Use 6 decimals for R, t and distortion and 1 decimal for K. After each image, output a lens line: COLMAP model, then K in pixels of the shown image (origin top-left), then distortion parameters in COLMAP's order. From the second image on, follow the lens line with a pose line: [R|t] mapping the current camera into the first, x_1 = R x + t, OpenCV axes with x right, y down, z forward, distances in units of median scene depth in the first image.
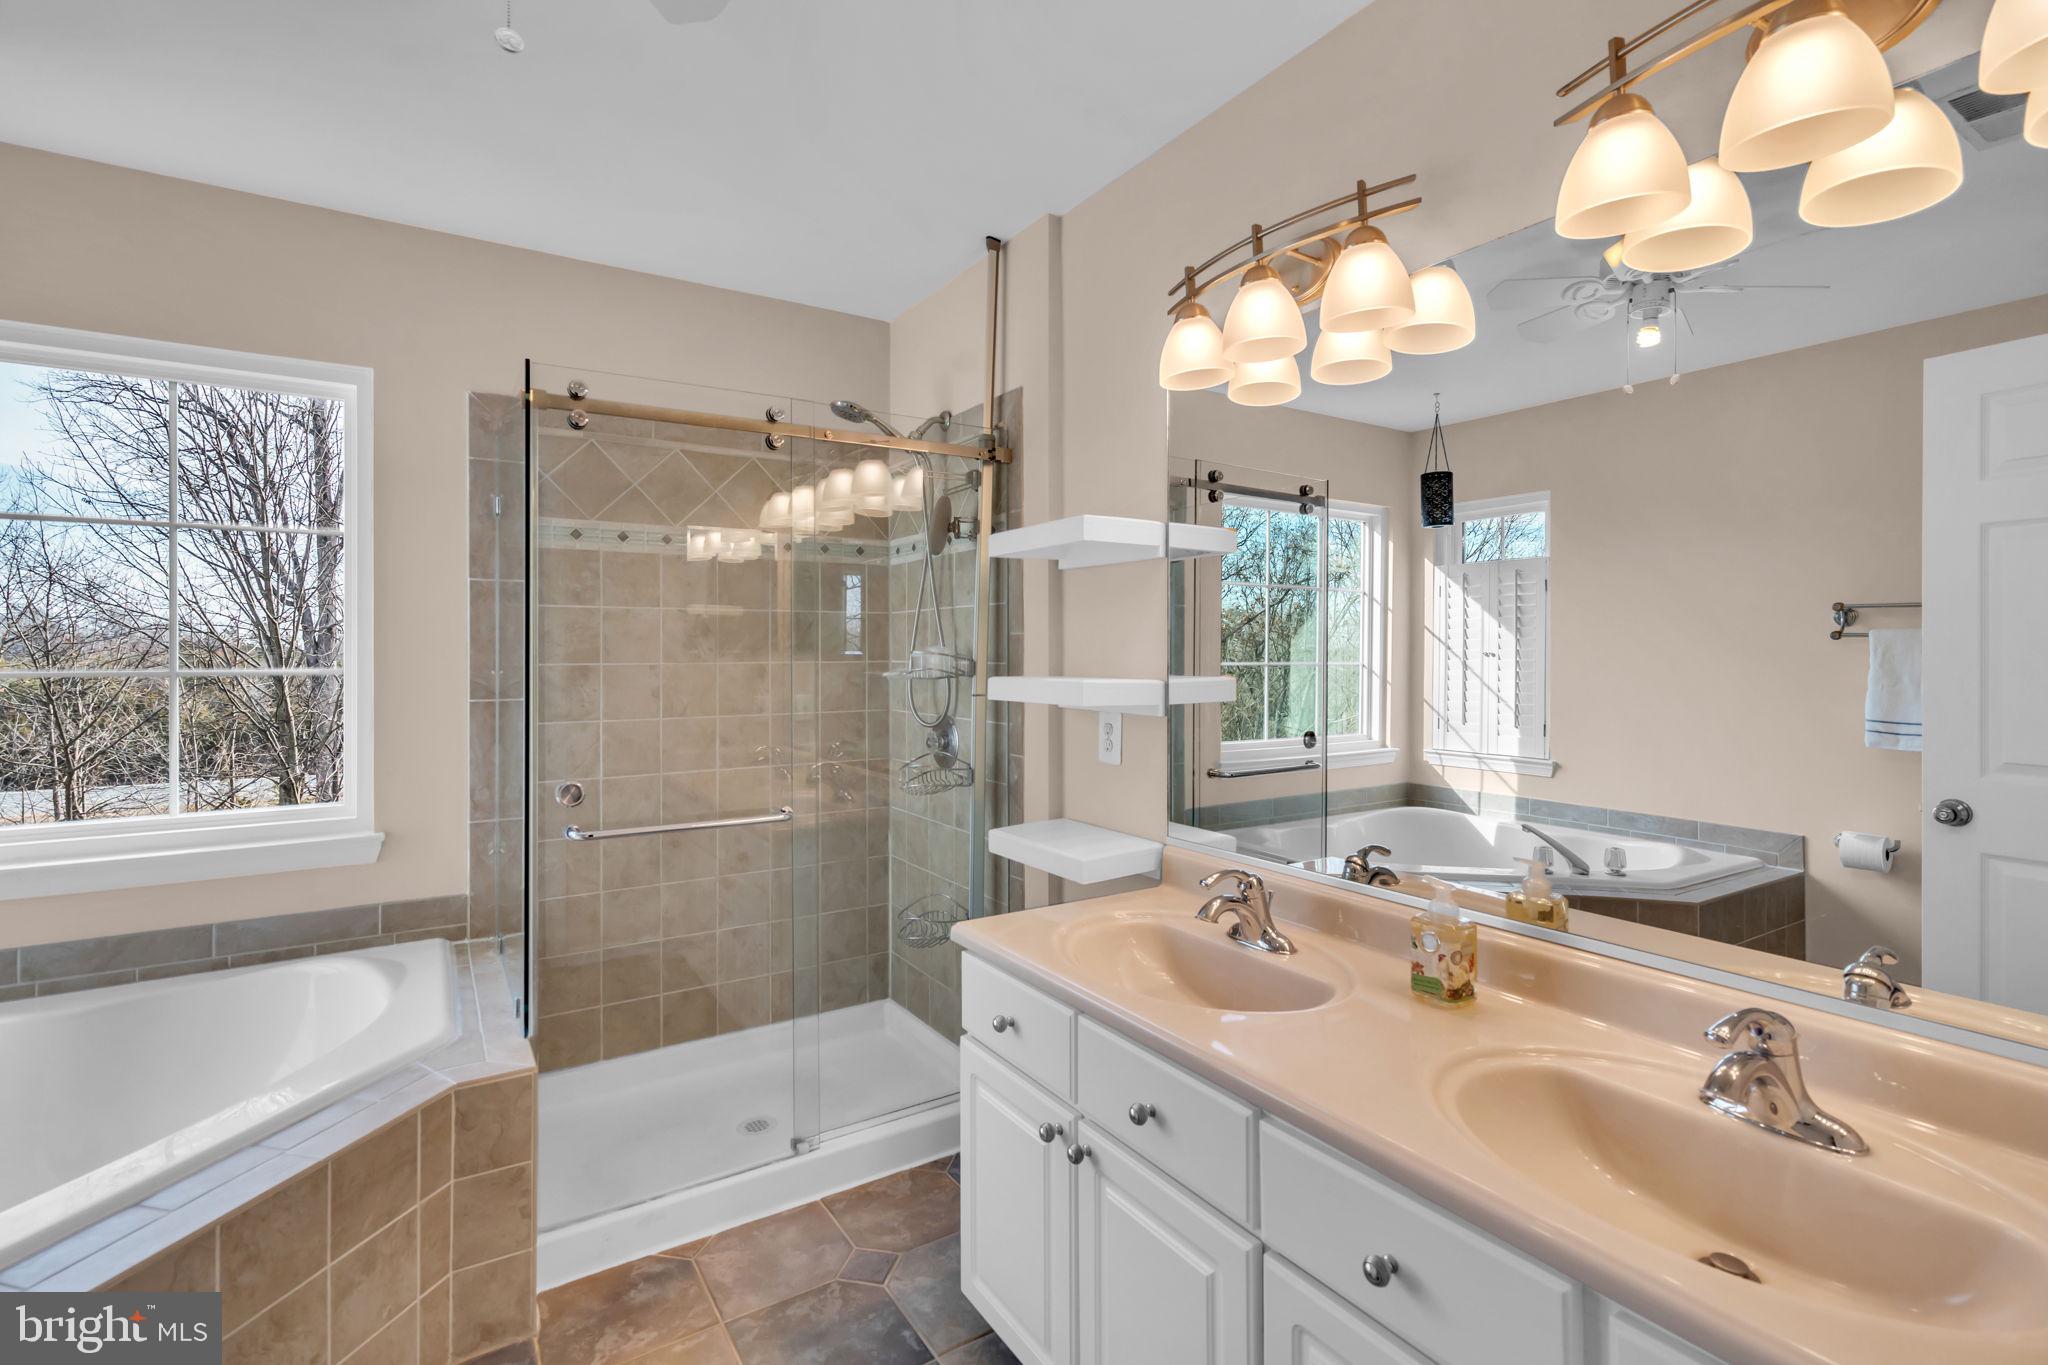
lens RADIAL K [[953.9, 0, 1026.4], [0, 953.9, 664.8], [0, 0, 1]] dist [0.007631, 0.000725]
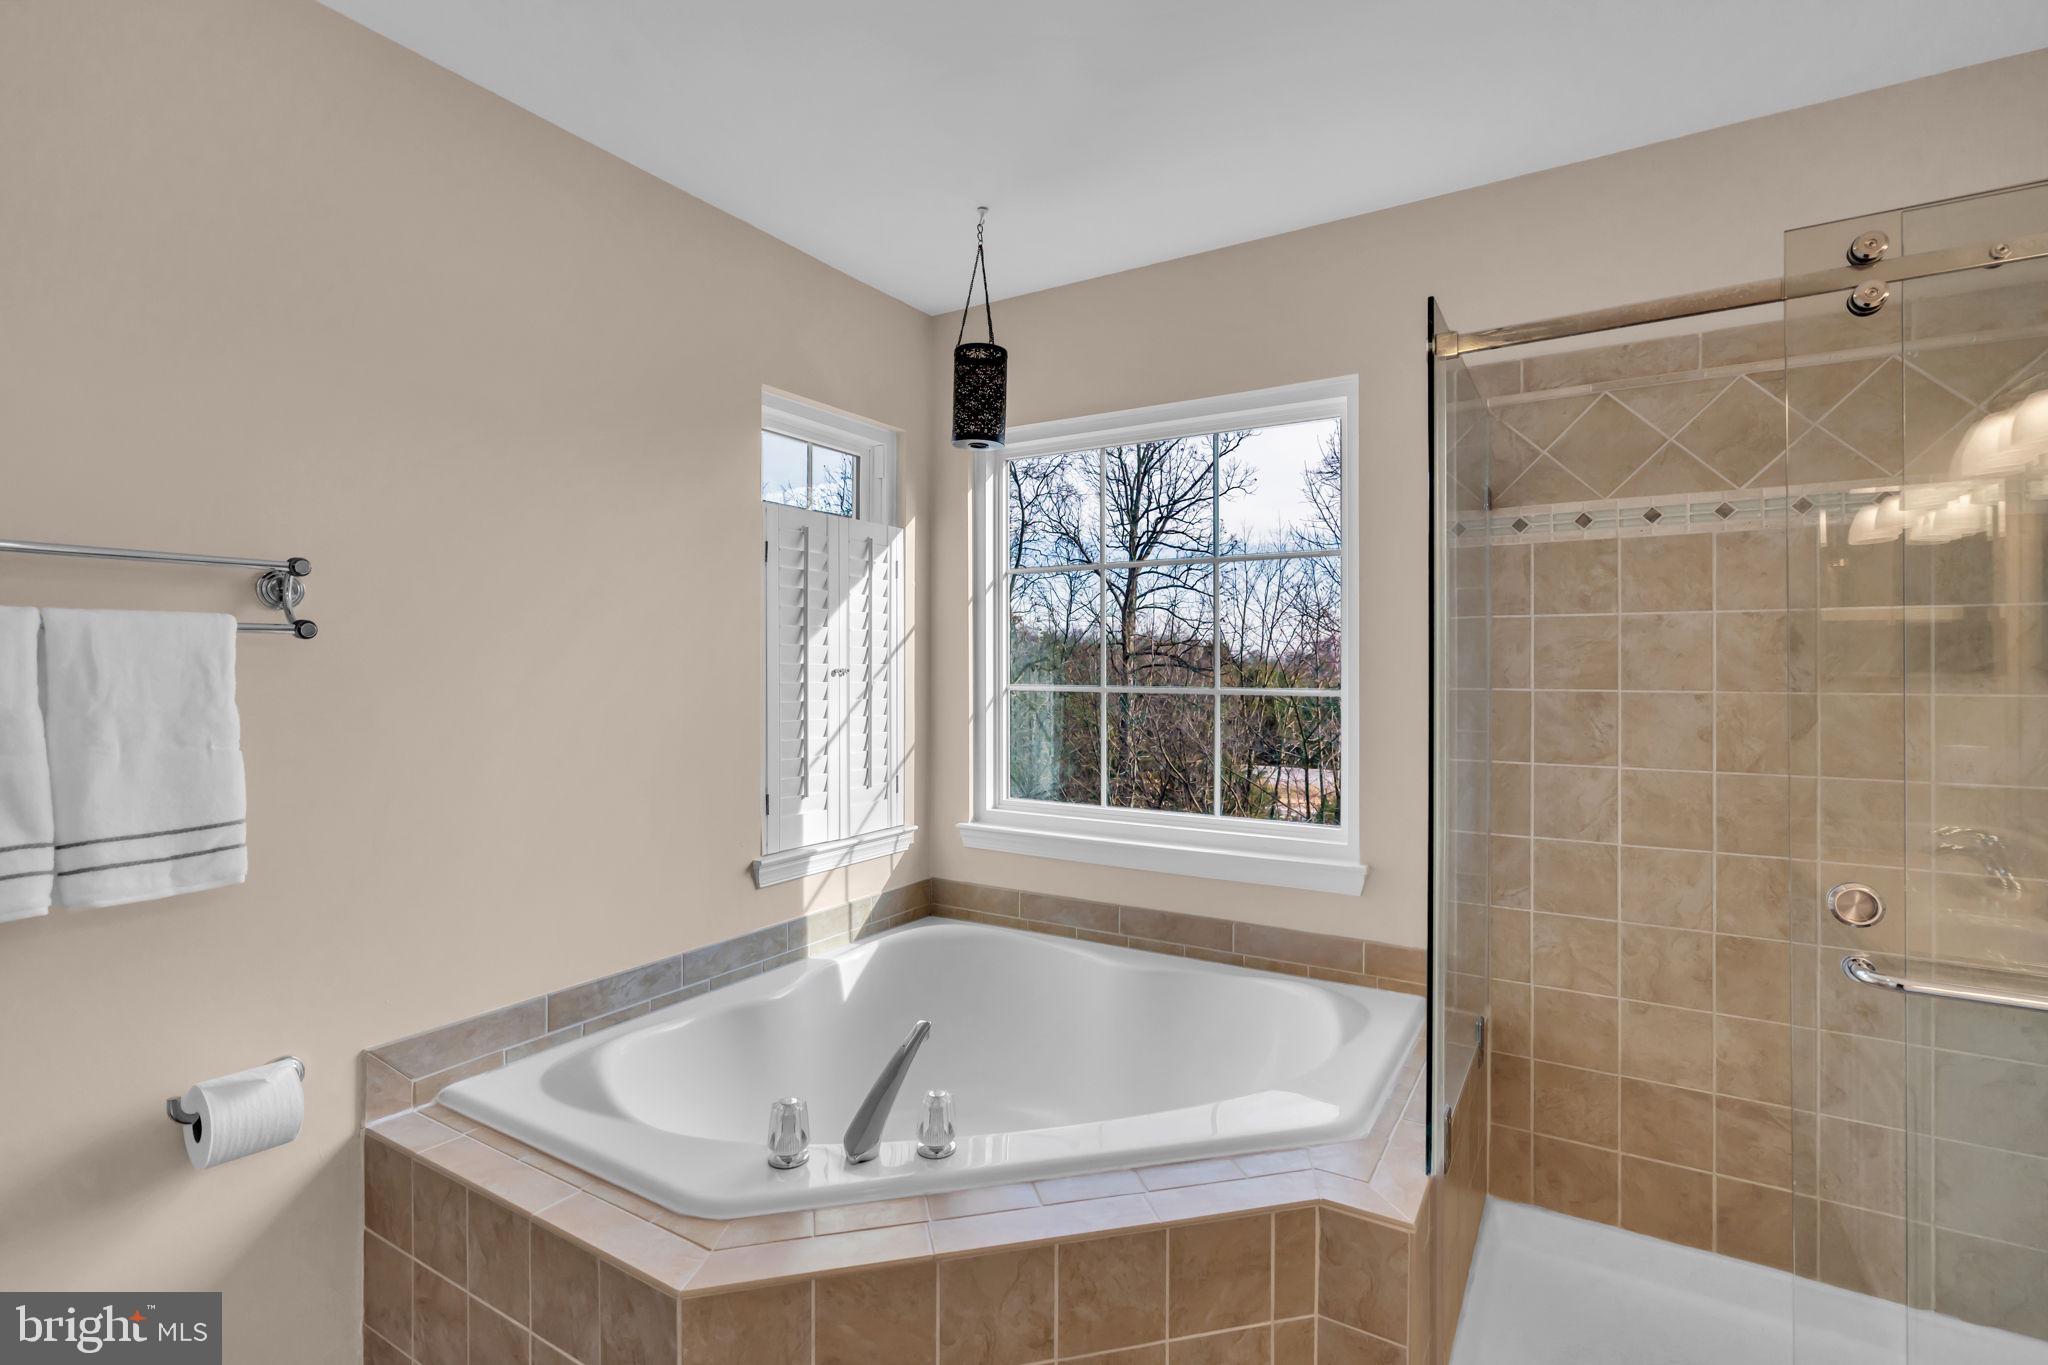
lens RADIAL K [[953.9, 0, 1034.0], [0, 953.9, 668.1], [0, 0, 1]] dist [0.007631, 0.000725]
pose [[0.440066, 0.002524, -0.897962, 0.022486], [-0.017252, 0.999835, -0.005644, -0.006617], [0.897800, 0.017976, 0.440037, 0.266012]]
